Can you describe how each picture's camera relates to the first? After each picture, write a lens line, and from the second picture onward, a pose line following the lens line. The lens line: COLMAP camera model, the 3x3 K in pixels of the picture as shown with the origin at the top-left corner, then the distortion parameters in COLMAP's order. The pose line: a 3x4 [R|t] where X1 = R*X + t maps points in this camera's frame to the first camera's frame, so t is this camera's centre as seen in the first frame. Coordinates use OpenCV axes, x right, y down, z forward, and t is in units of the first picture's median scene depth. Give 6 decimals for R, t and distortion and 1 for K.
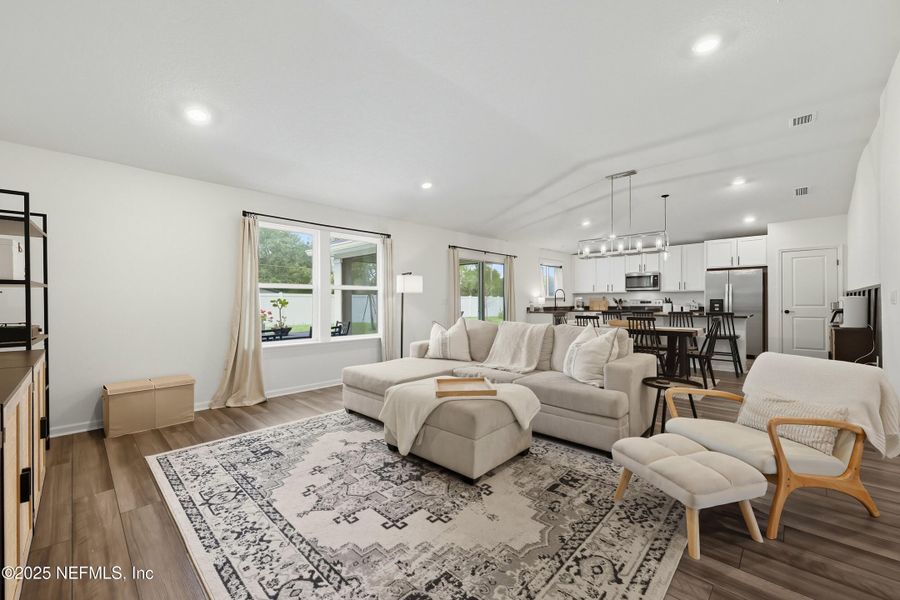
lens RADIAL K [[363.3, 0, 445.0], [0, 363.3, 300.2], [0, 0, 1]] dist [-0.003177, 0.000143]
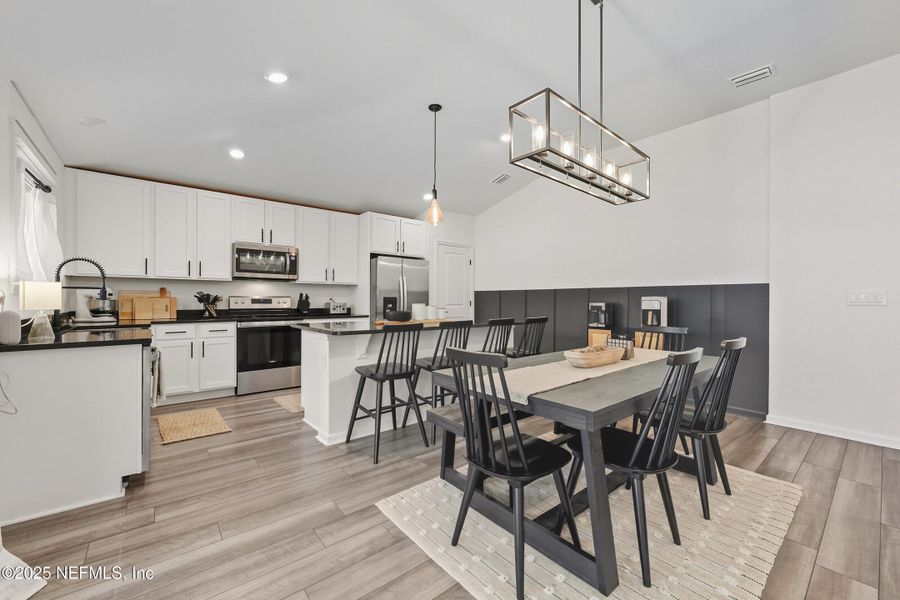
lens RADIAL K [[363.3, 0, 445.0], [0, 363.3, 300.2], [0, 0, 1]] dist [-0.003177, 0.000143]
pose [[0.107936, 0.001407, 0.994157, 0.174967], [-0.008212, 0.999966, -0.000524, 0.007946], [-0.994124, -0.008108, 0.107944, 2.581675]]
